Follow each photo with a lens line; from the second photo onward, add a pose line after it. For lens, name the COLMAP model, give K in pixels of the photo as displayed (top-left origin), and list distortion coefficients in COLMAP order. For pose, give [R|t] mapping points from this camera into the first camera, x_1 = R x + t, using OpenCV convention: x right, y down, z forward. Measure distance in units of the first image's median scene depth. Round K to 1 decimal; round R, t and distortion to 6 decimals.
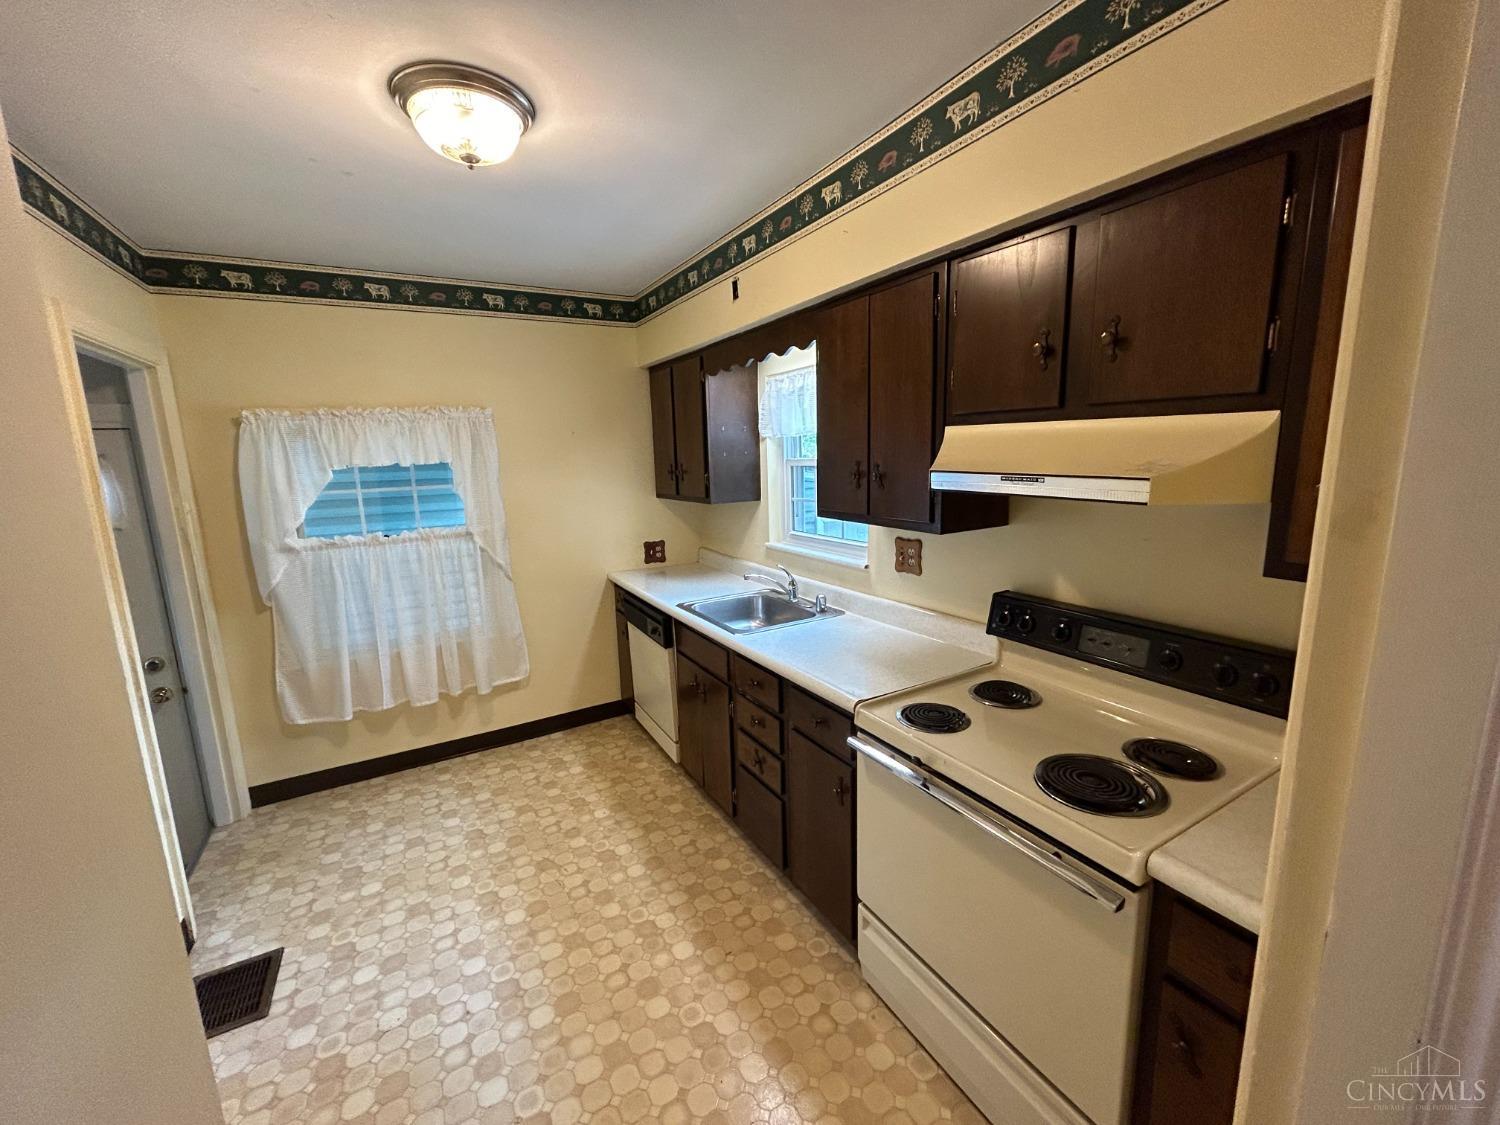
lens RADIAL K [[604.0, 0, 746.2], [0, 604.0, 561.2], [0, 0, 1]] dist [0.000463, 0.000661]
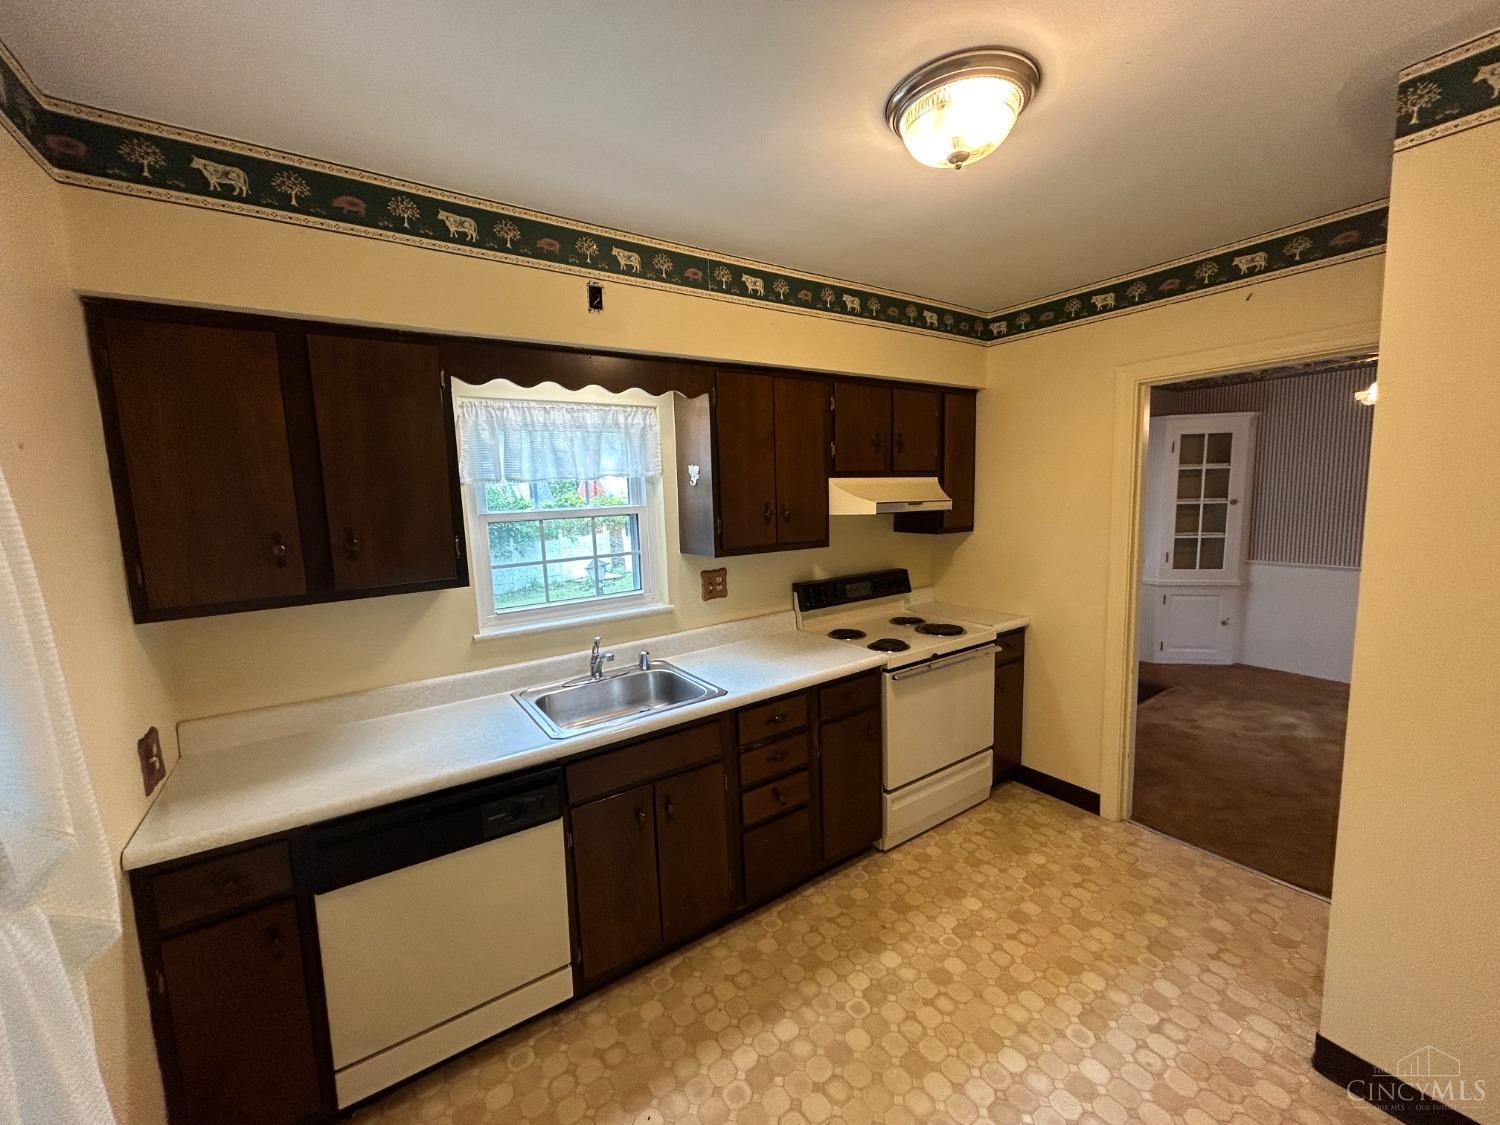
lens RADIAL K [[604.0, 0, 746.2], [0, 604.0, 560.4], [0, 0, 1]] dist [0.000463, 0.000661]
pose [[-0.078312, -0.089236, 0.992927, -1.043309], [0.209523, 0.972268, 0.103904, -0.187560], [-0.974663, 0.216178, -0.057444, 1.132377]]
